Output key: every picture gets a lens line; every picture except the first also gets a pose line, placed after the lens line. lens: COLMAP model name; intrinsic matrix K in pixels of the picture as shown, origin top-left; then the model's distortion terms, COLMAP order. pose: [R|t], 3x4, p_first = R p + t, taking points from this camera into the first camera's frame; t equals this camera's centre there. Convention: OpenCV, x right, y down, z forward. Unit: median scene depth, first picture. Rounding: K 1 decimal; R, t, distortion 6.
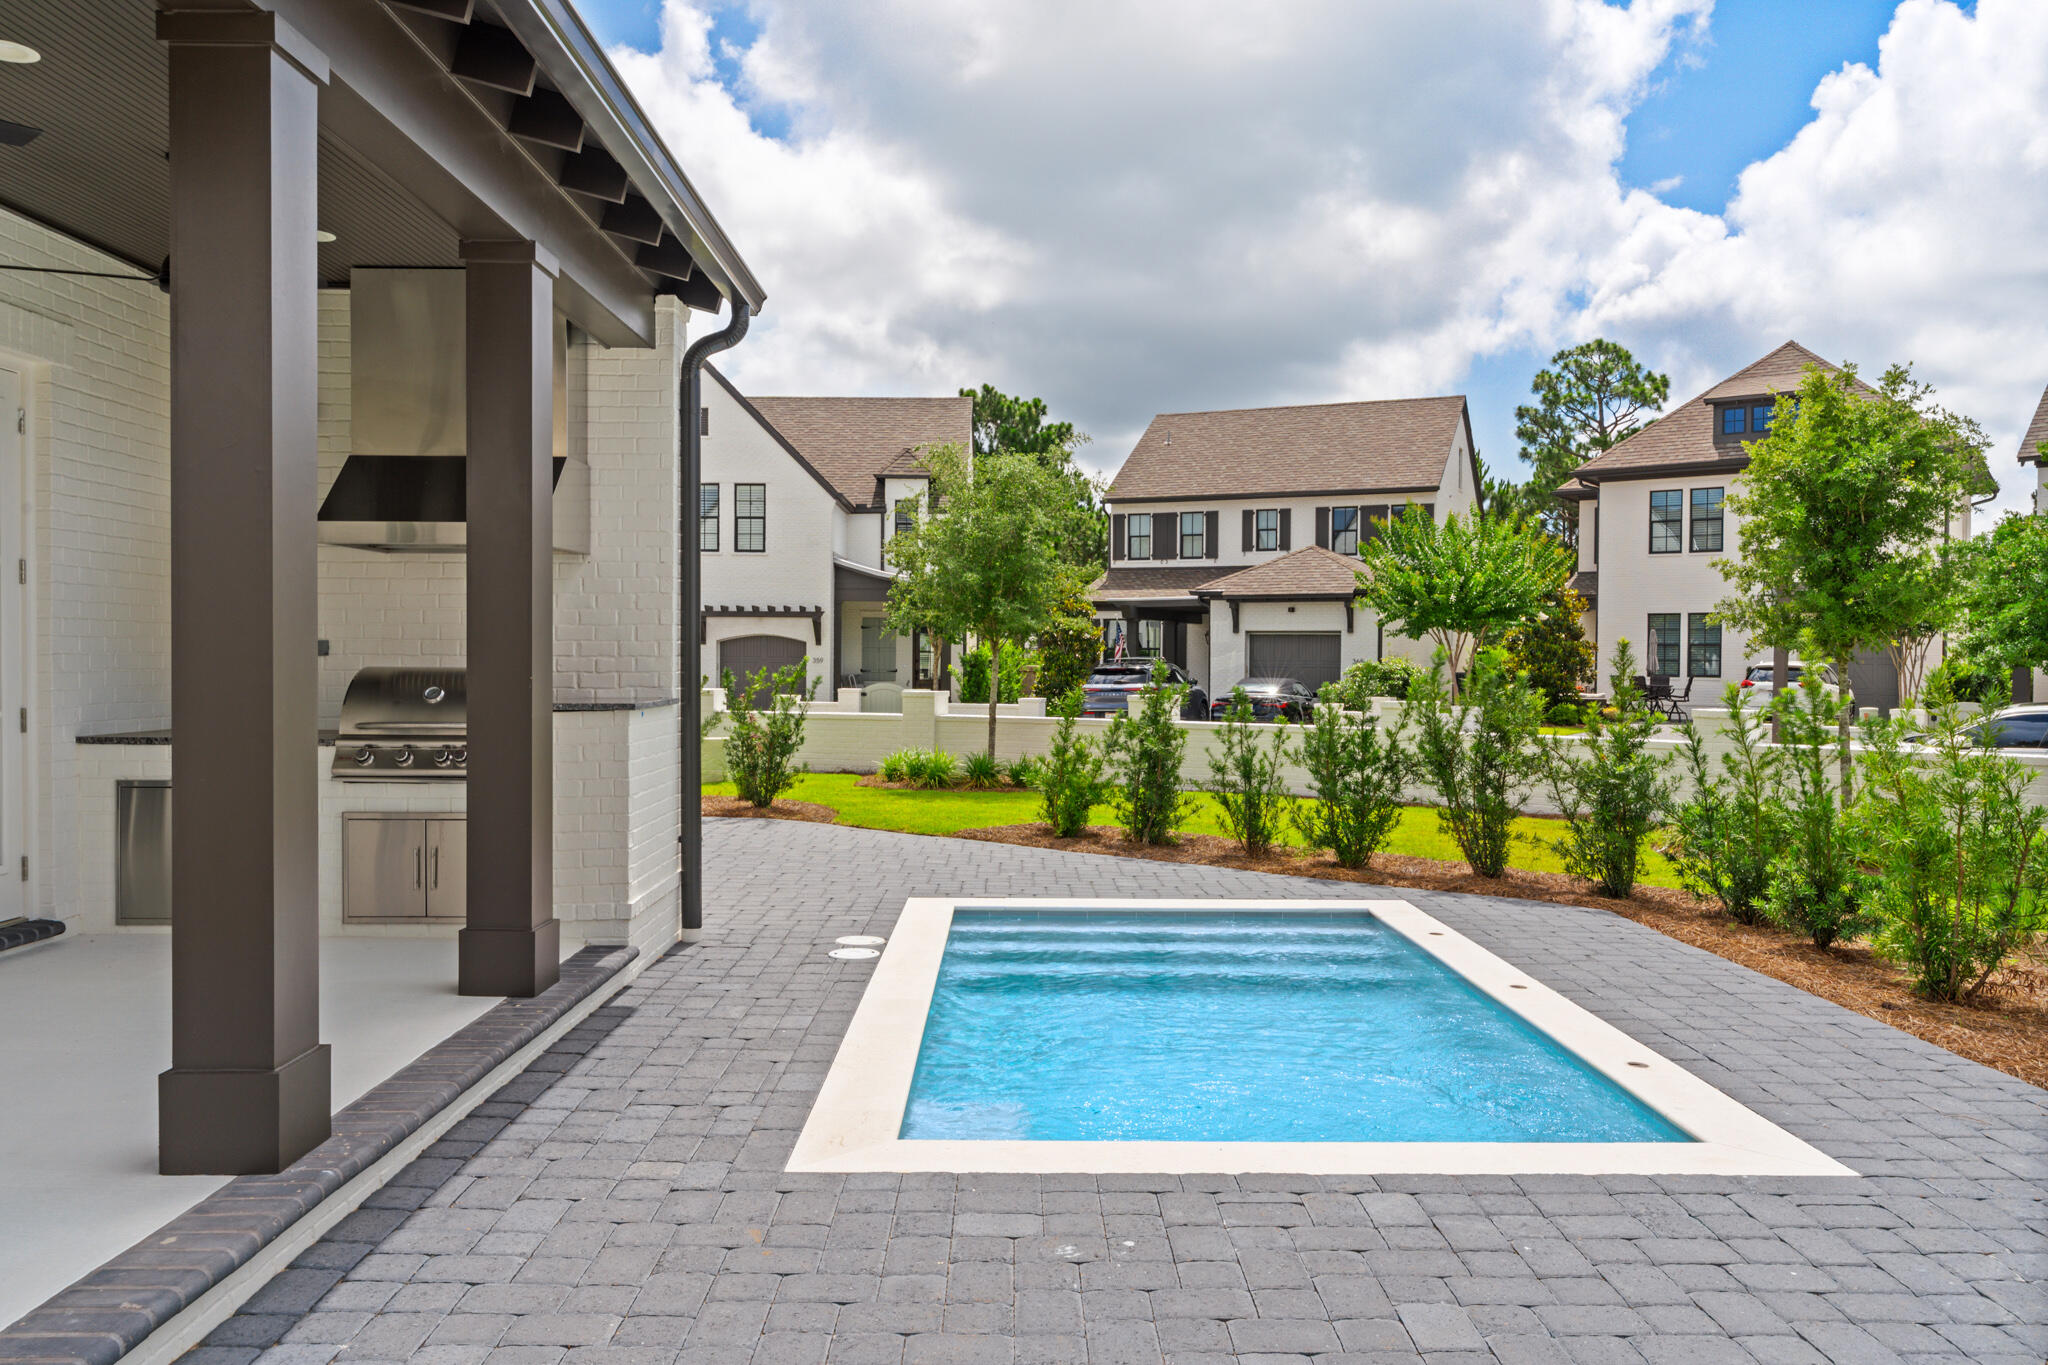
lens RADIAL K [[1526.1, 0, 1018.1], [0, 1526.1, 682.0], [0, 0, 1]] dist [-0.004573, 0.004302]
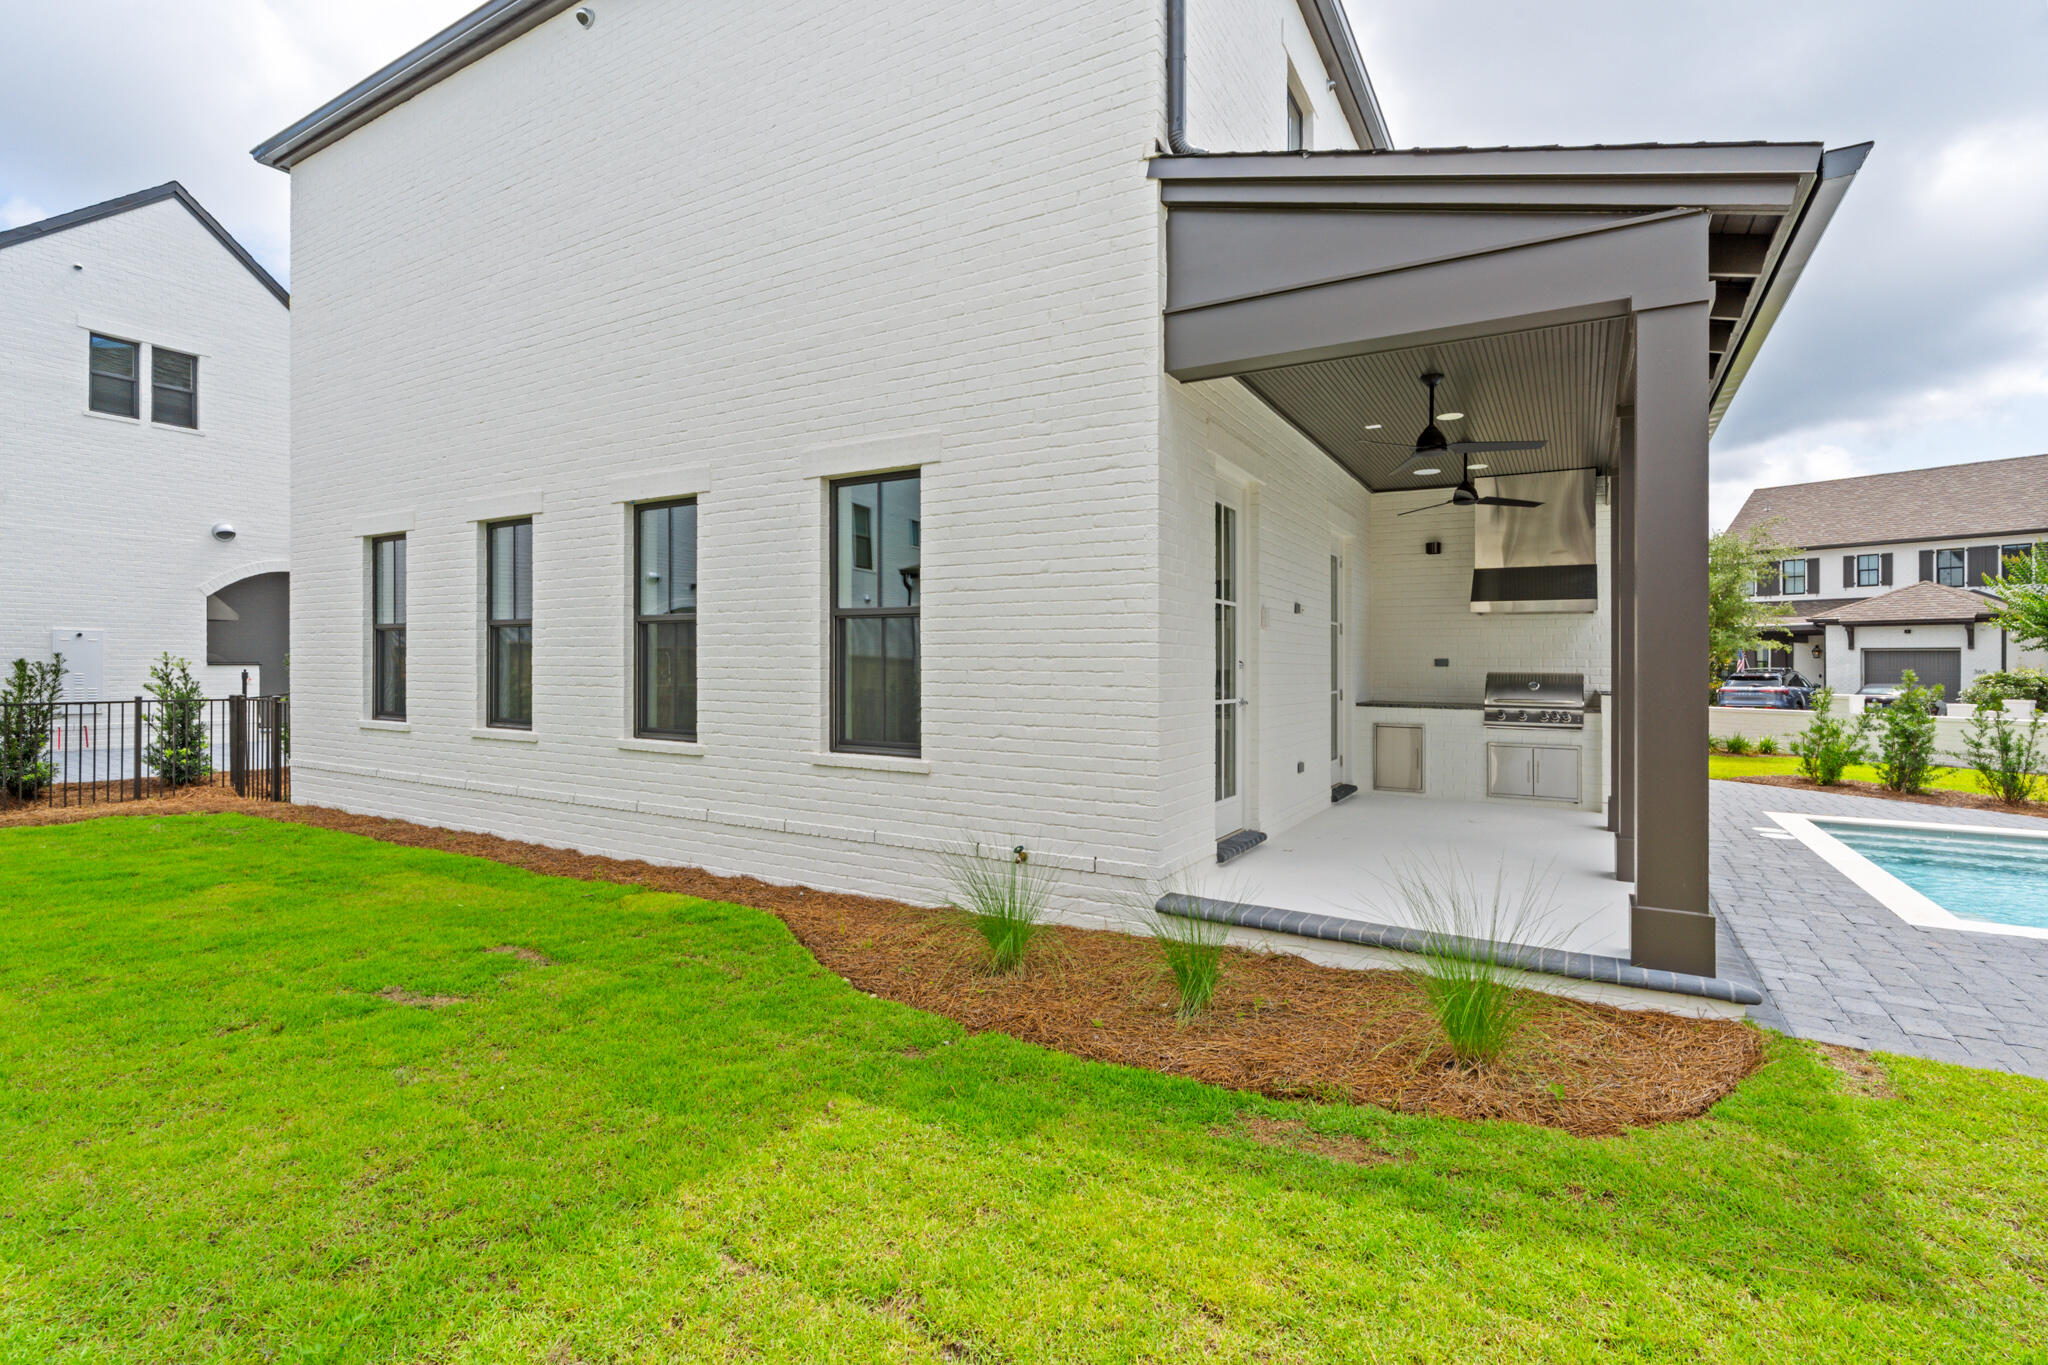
lens RADIAL K [[947.2, 0, 1022.3], [0, 947.2, 668.7], [0, 0, 1]] dist [-0.006310, 0.001807]
pose [[0.860357, 0.004823, -0.509669, -0.199788], [-0.011501, 0.999884, -0.009951, 0.003458], [0.509562, 0.014423, 0.860313, -0.256654]]
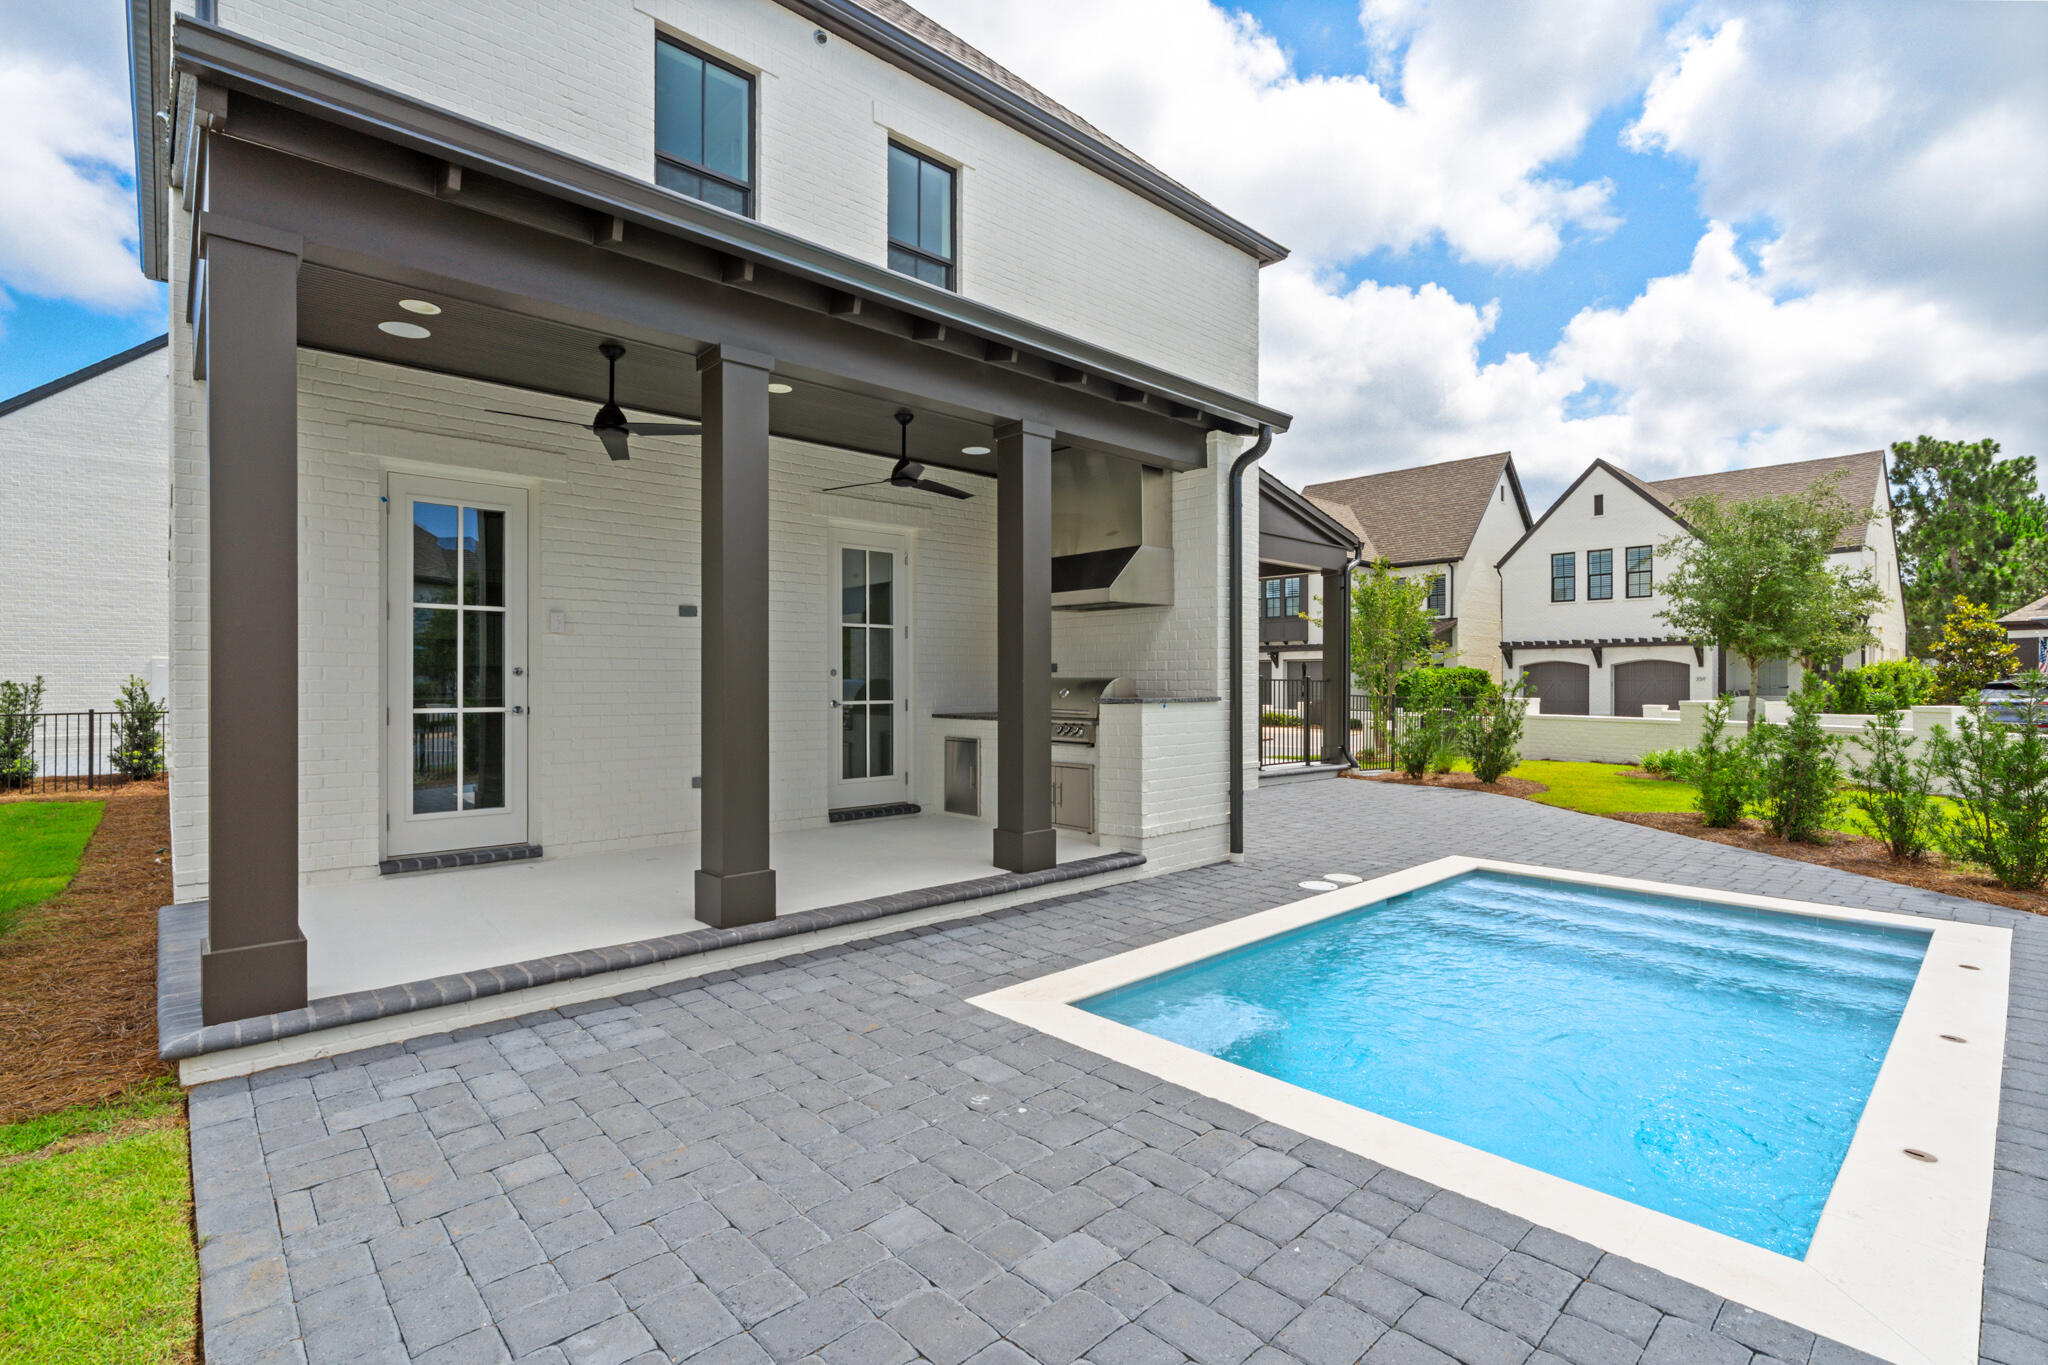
lens RADIAL K [[947.2, 0, 1021.4], [0, 947.2, 681.2], [0, 0, 1]] dist [-0.006310, 0.001807]
pose [[0.671260, -0.006675, -0.741192, 0.228726], [-0.005330, 0.999890, -0.013832, 0.006000], [0.741203, 0.013235, 0.671150, 0.157677]]
